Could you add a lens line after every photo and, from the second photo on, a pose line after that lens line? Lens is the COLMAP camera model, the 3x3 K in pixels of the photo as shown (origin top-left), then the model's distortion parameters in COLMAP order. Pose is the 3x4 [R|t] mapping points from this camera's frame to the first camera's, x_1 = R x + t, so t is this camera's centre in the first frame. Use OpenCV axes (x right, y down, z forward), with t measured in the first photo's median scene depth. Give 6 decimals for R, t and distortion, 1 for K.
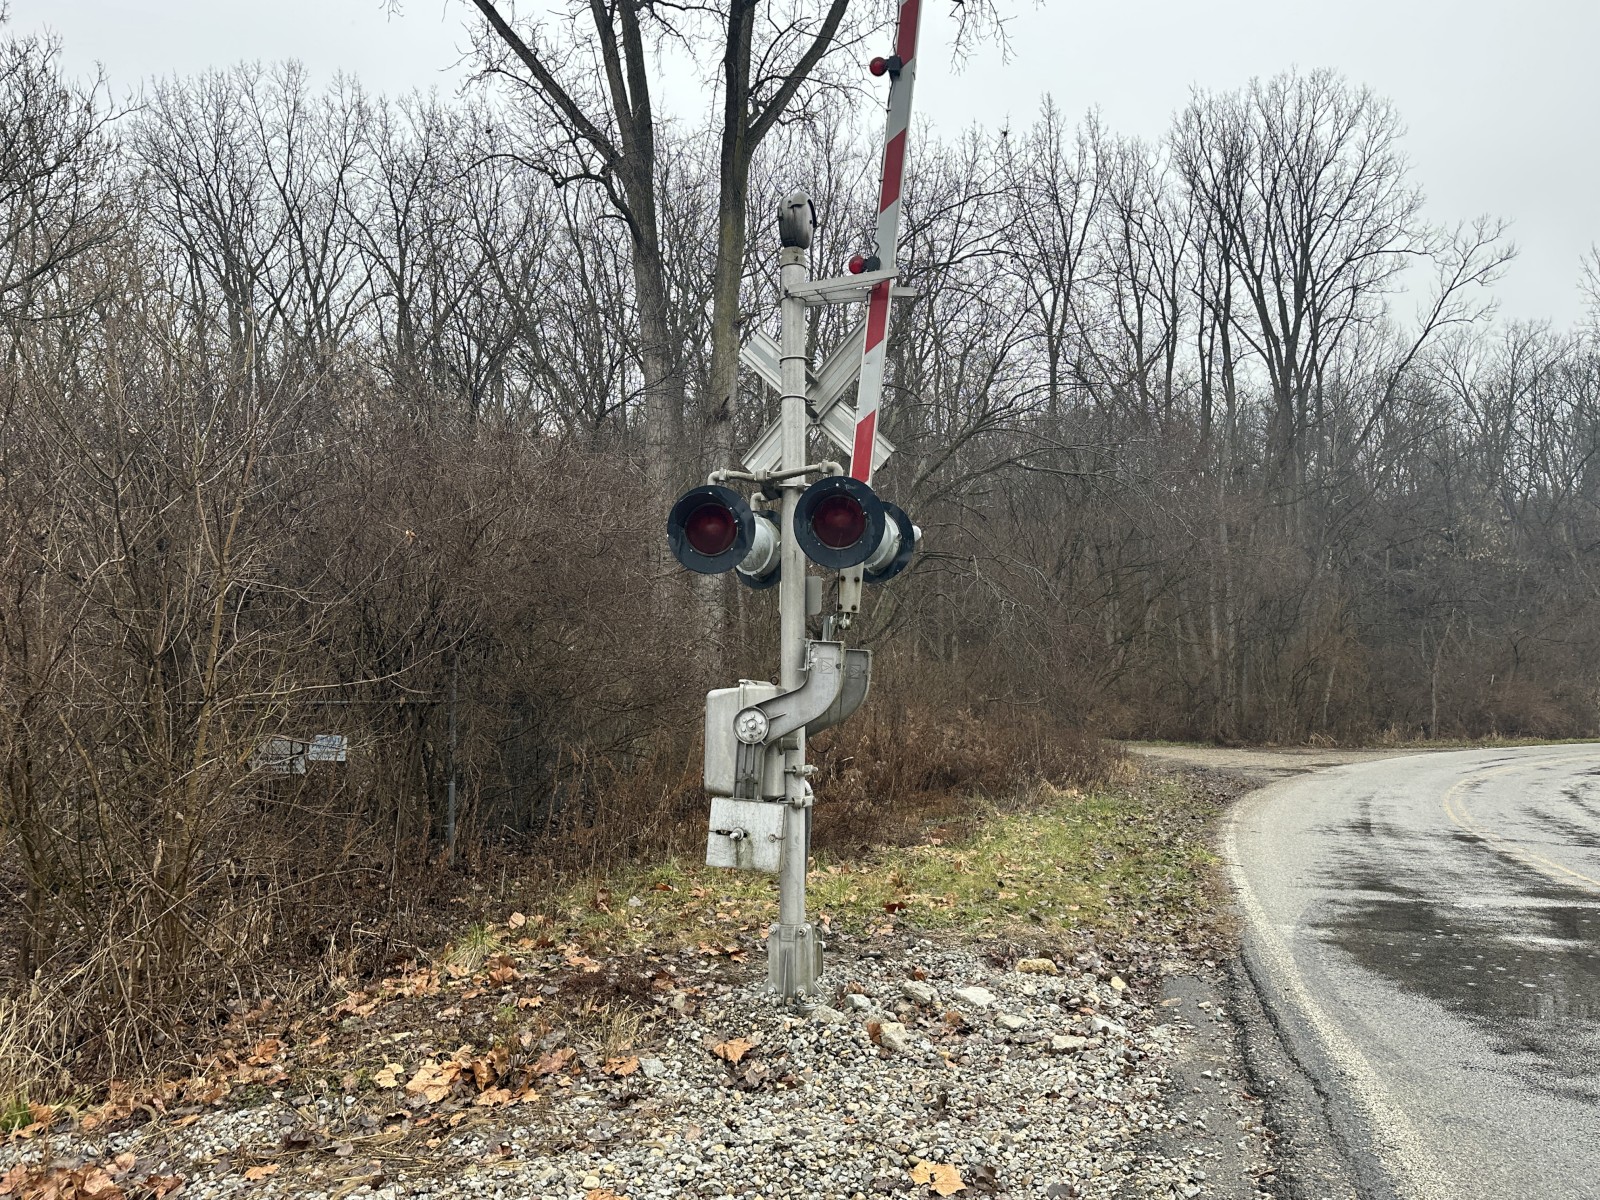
lens RADIAL K [[1196.6, 0, 800.0], [0, 1196.6, 600.0], [0, 0, 1]] dist [0.001332, 0.000114]
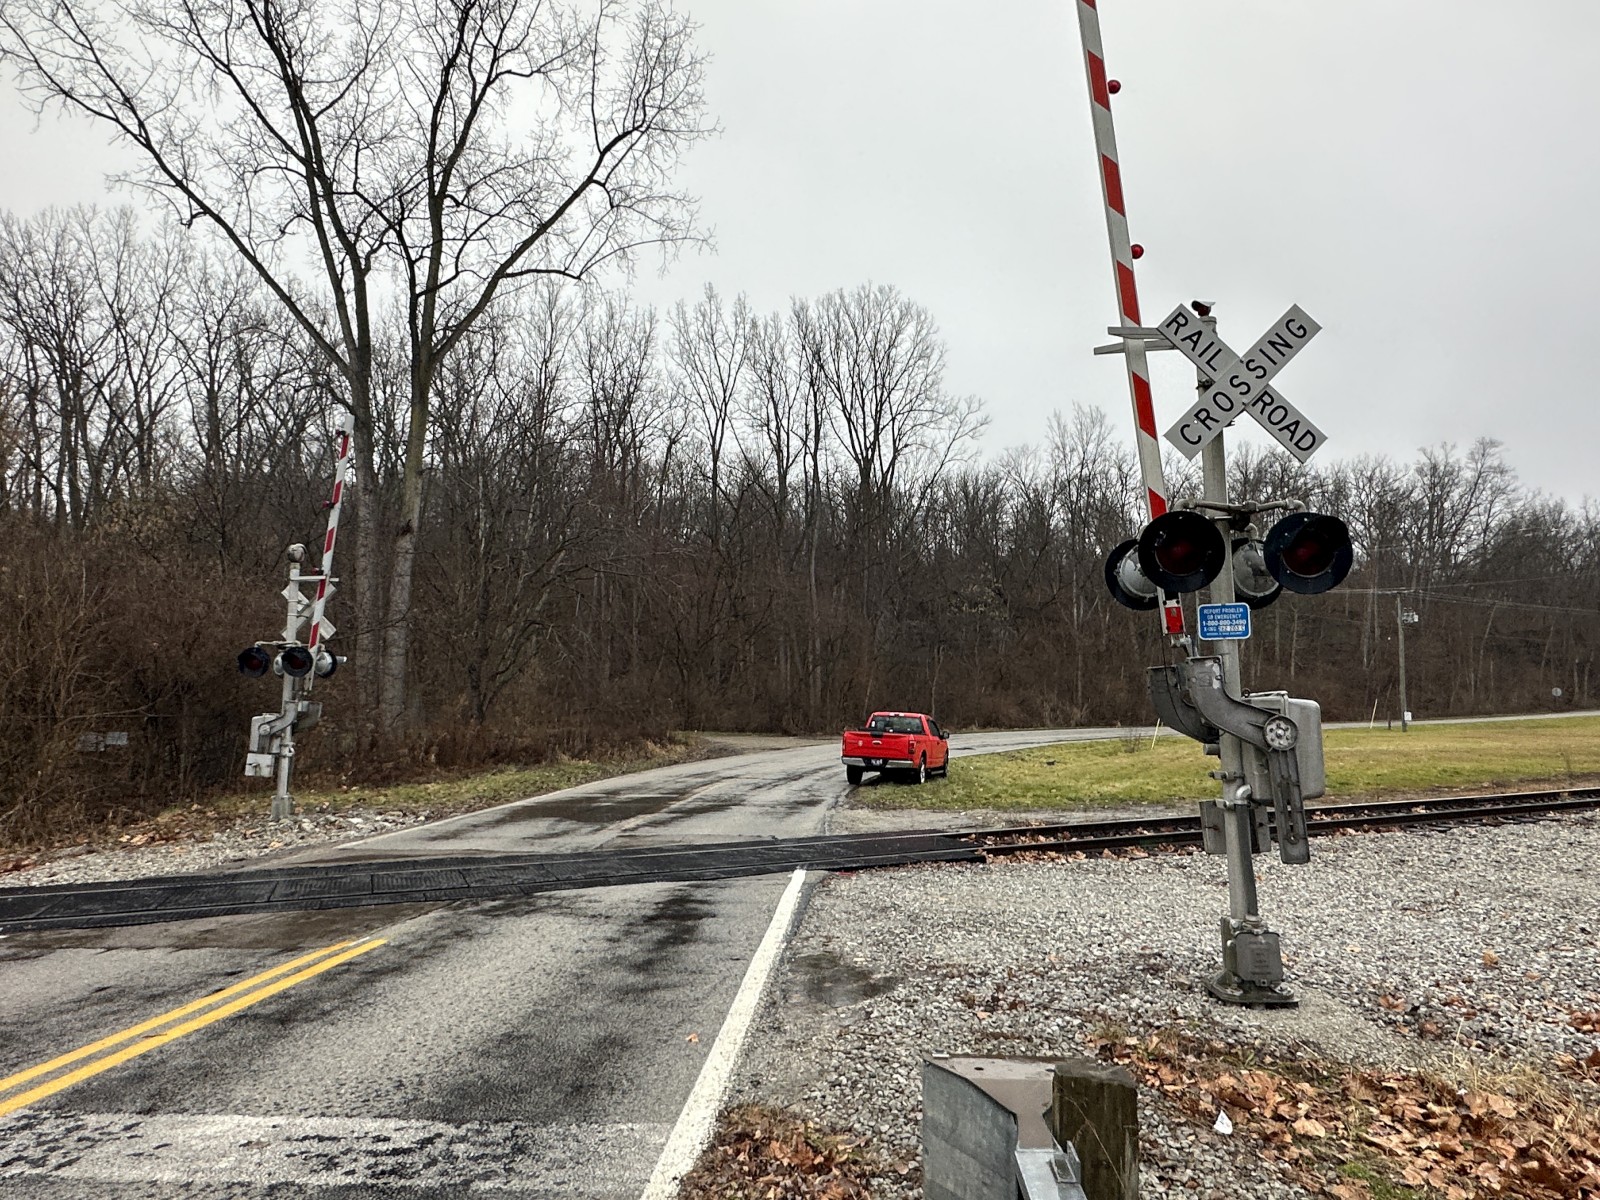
lens RADIAL K [[999.7, 0, 797.3], [0, 999.7, 591.7], [0, 0, 1]] dist [-0.000283, 0.004783]
pose [[0.979795, 0.025033, 0.198432, 0.254532], [-0.020034, 0.999430, -0.027159, -0.066640], [-0.198999, 0.022635, 0.979738, -0.582304]]
